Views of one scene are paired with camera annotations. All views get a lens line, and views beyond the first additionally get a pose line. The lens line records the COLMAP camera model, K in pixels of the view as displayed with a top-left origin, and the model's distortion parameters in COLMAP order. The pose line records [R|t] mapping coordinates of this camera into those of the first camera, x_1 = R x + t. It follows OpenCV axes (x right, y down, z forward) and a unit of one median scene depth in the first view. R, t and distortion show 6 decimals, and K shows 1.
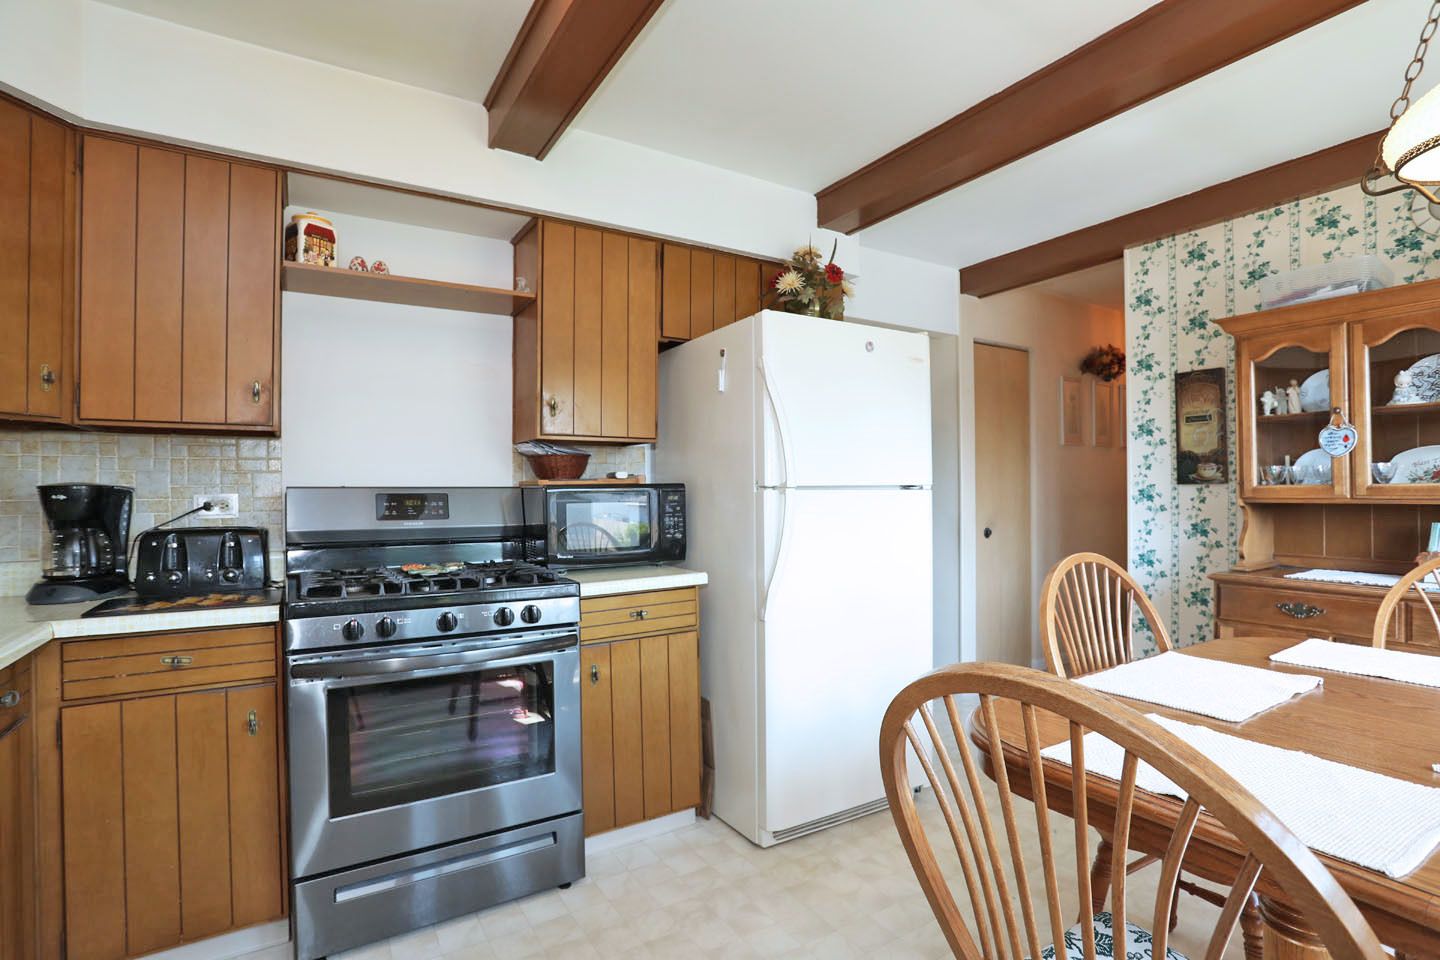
lens RADIAL K [[701.5, 0, 724.4], [0, 701.5, 487.1], [0, 0, 1]] dist [-0.071728, 0.029510]
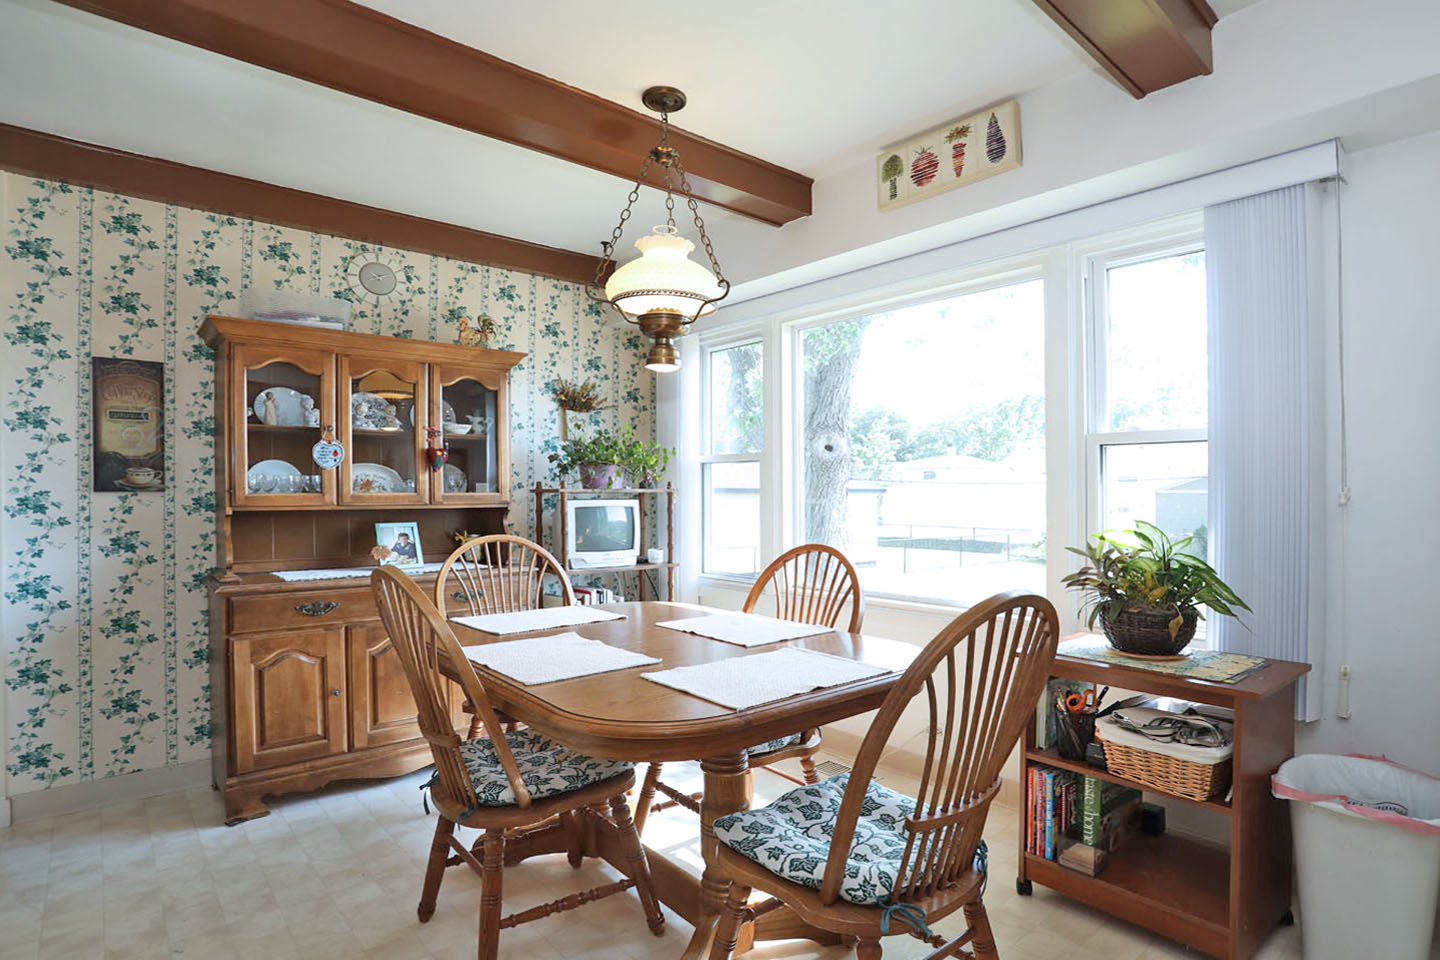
lens RADIAL K [[701.5, 0, 724.4], [0, 701.5, 487.1], [0, 0, 1]] dist [-0.071728, 0.029510]
pose [[-0.125934, 0.017573, 0.991883, -0.249845], [-0.000608, 0.999842, -0.017791, 0.004767], [-0.992038, -0.002844, -0.125904, 0.371091]]
